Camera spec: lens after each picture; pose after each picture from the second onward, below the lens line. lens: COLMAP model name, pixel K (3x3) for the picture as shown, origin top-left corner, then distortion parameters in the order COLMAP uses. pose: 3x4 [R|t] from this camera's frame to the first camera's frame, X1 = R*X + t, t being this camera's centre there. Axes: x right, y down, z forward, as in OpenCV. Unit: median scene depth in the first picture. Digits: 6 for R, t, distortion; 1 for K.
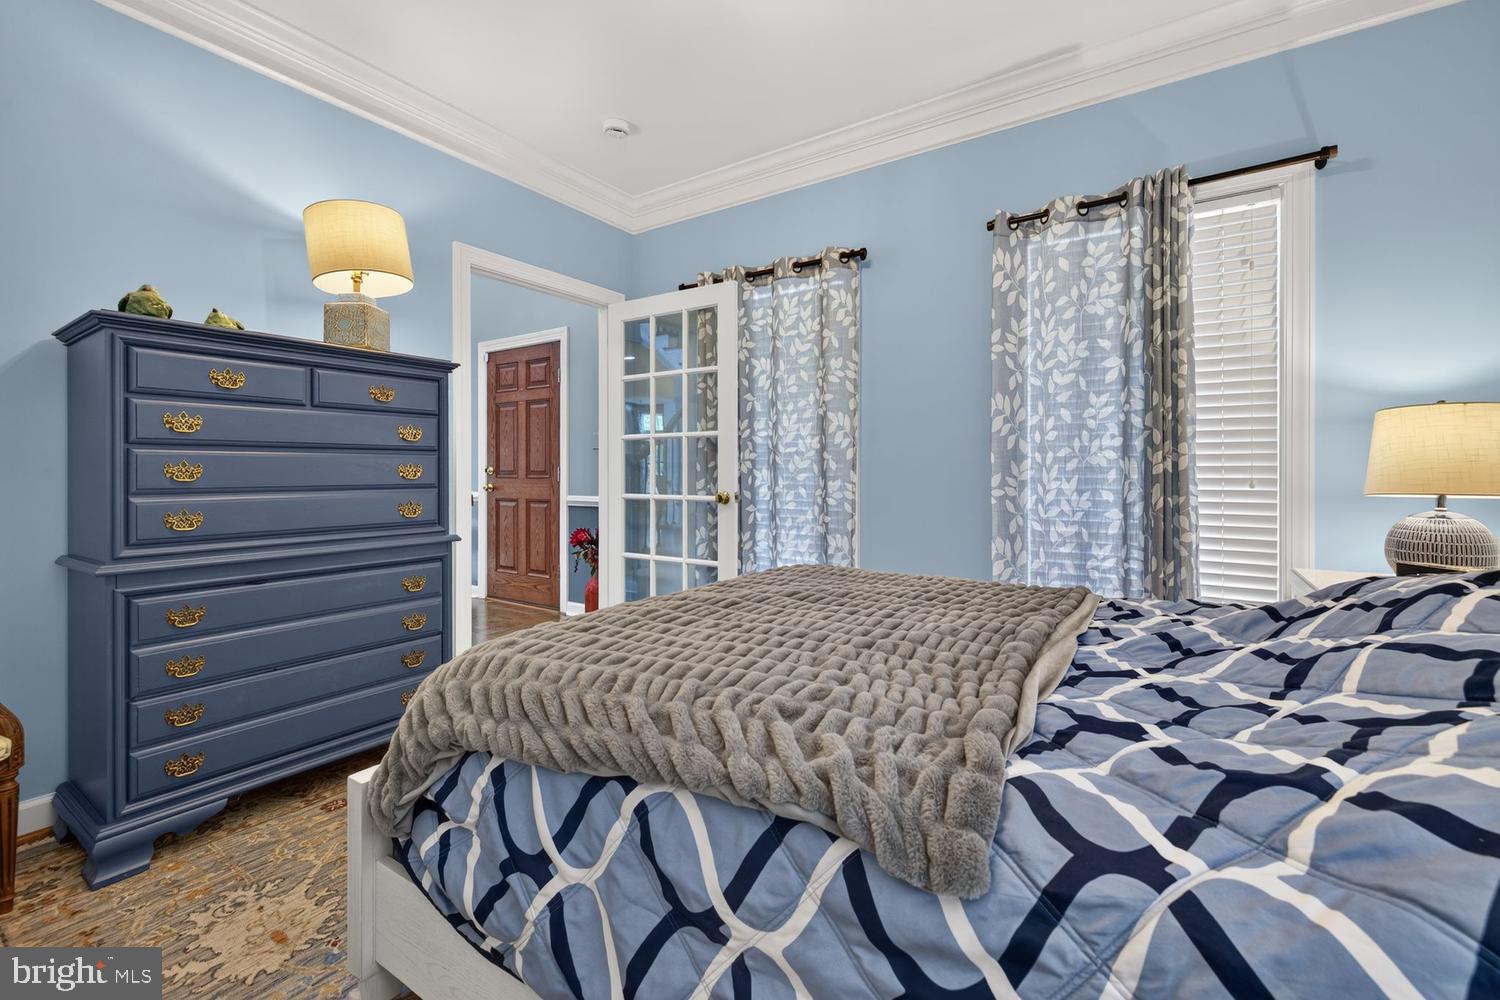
lens RADIAL K [[627.9, 0, 748.1], [0, 627.9, 488.1], [0, 0, 1]] dist [0.016180, -0.002703]
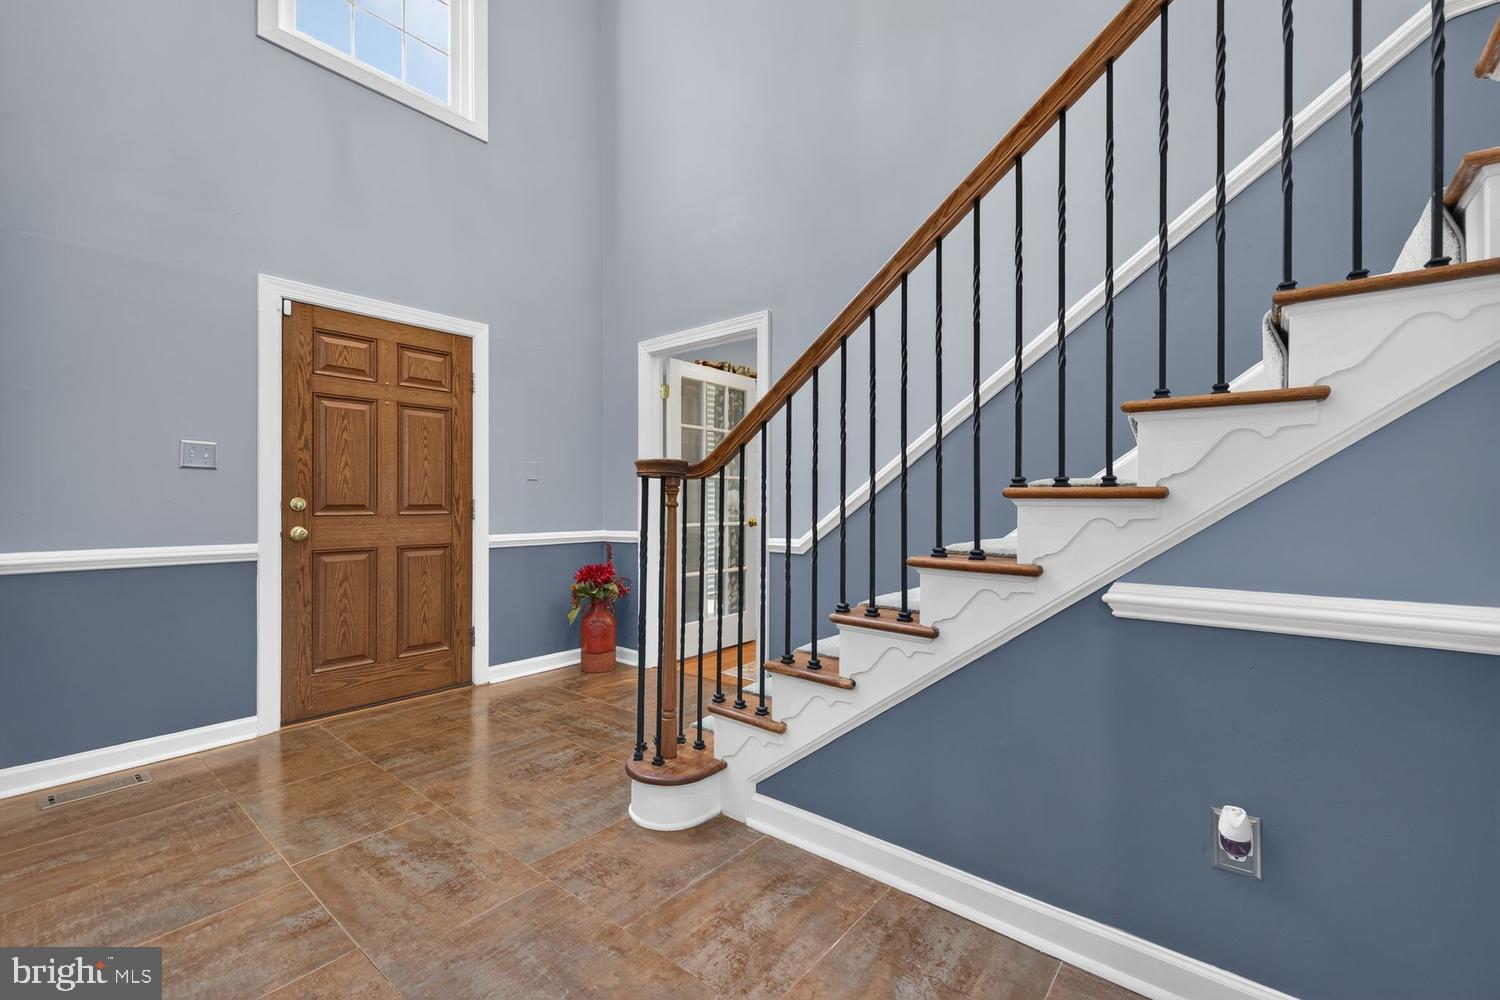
lens RADIAL K [[627.9, 0, 748.8], [0, 627.9, 495.6], [0, 0, 1]] dist [0.016180, -0.002703]
pose [[0.092078, -0.004858, 0.995740, -1.018291], [0.023674, 0.999716, 0.002688, -0.030543], [-0.995470, 0.023326, 0.092167, 0.569205]]
